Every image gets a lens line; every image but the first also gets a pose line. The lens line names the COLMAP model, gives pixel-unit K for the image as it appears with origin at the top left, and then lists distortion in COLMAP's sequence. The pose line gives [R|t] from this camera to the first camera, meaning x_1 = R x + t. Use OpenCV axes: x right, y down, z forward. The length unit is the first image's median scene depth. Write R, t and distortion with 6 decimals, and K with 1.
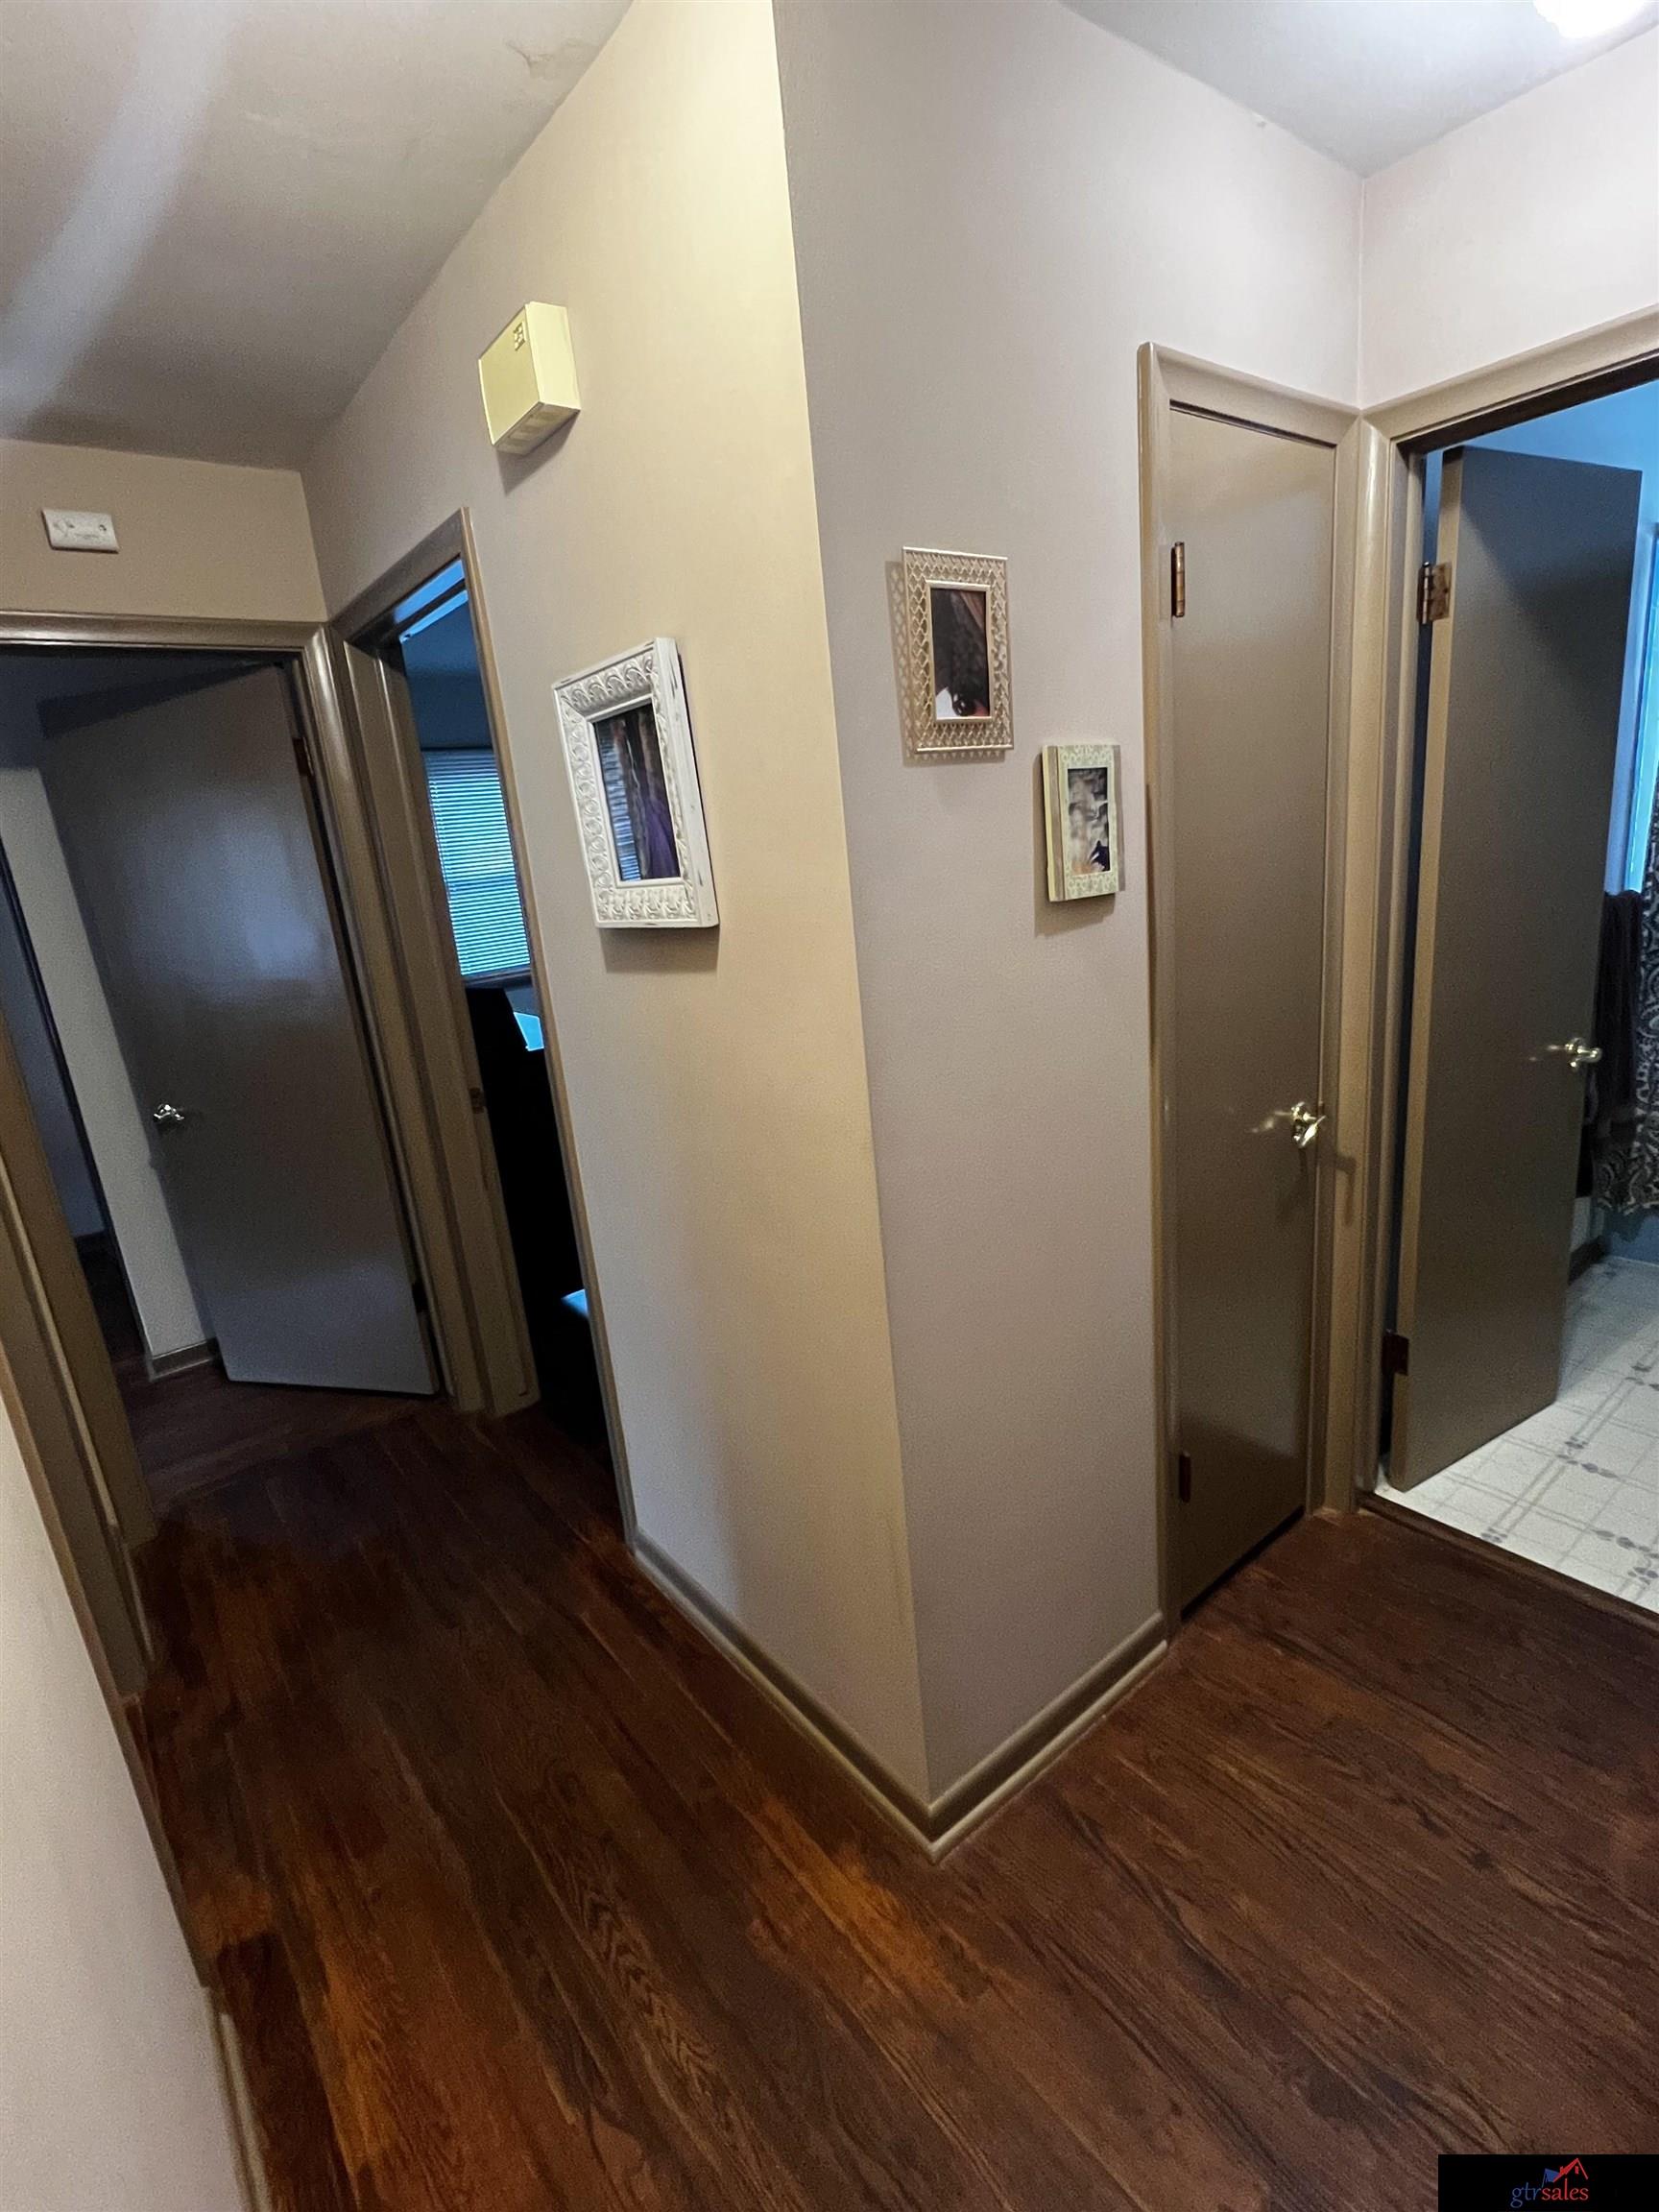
lens RADIAL K [[1043.7, 0, 838.8], [0, 1043.7, 1107.6], [0, 0, 1]] dist [-0.003847, -0.000826]
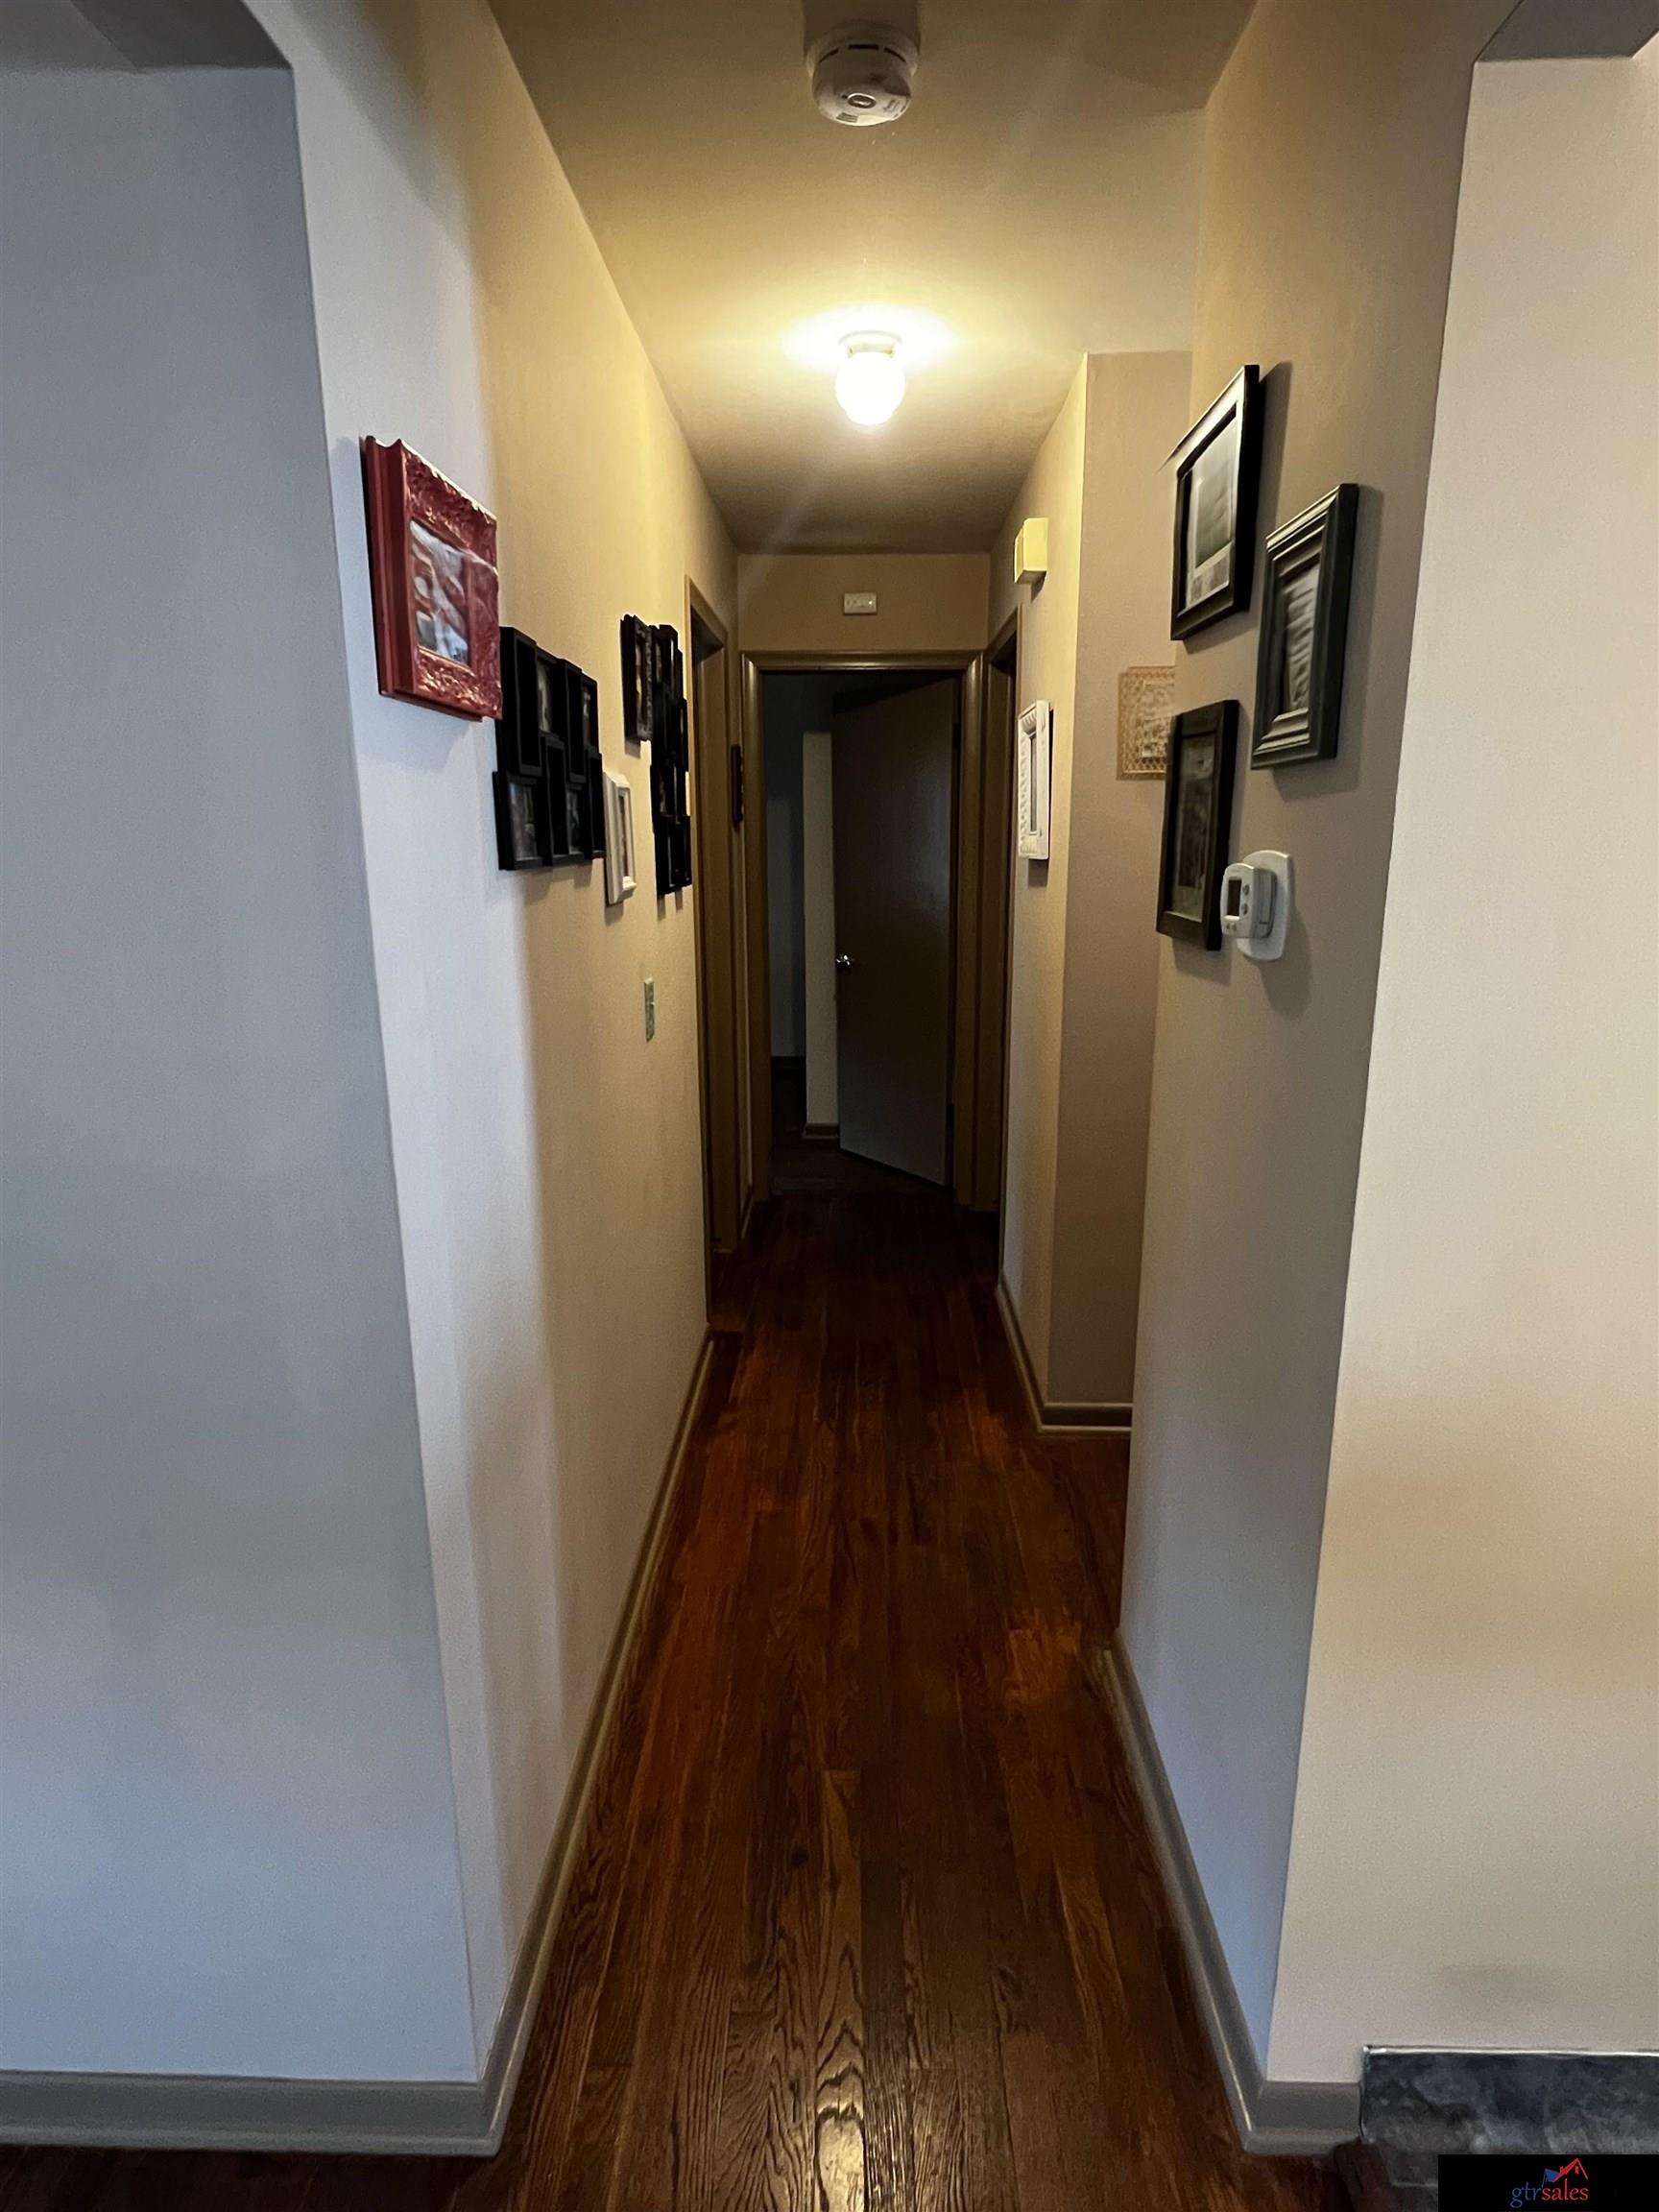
lens RADIAL K [[1186.8, 0, 827.0], [0, 1186.8, 1103.7], [0, 0, 1]] dist [-0.013927, 0.000343]
pose [[0.762993, 0.236669, -0.601523, 0.833512], [-0.233674, 0.968619, 0.084703, 0.133682], [0.602693, 0.075932, 0.794352, -0.730707]]
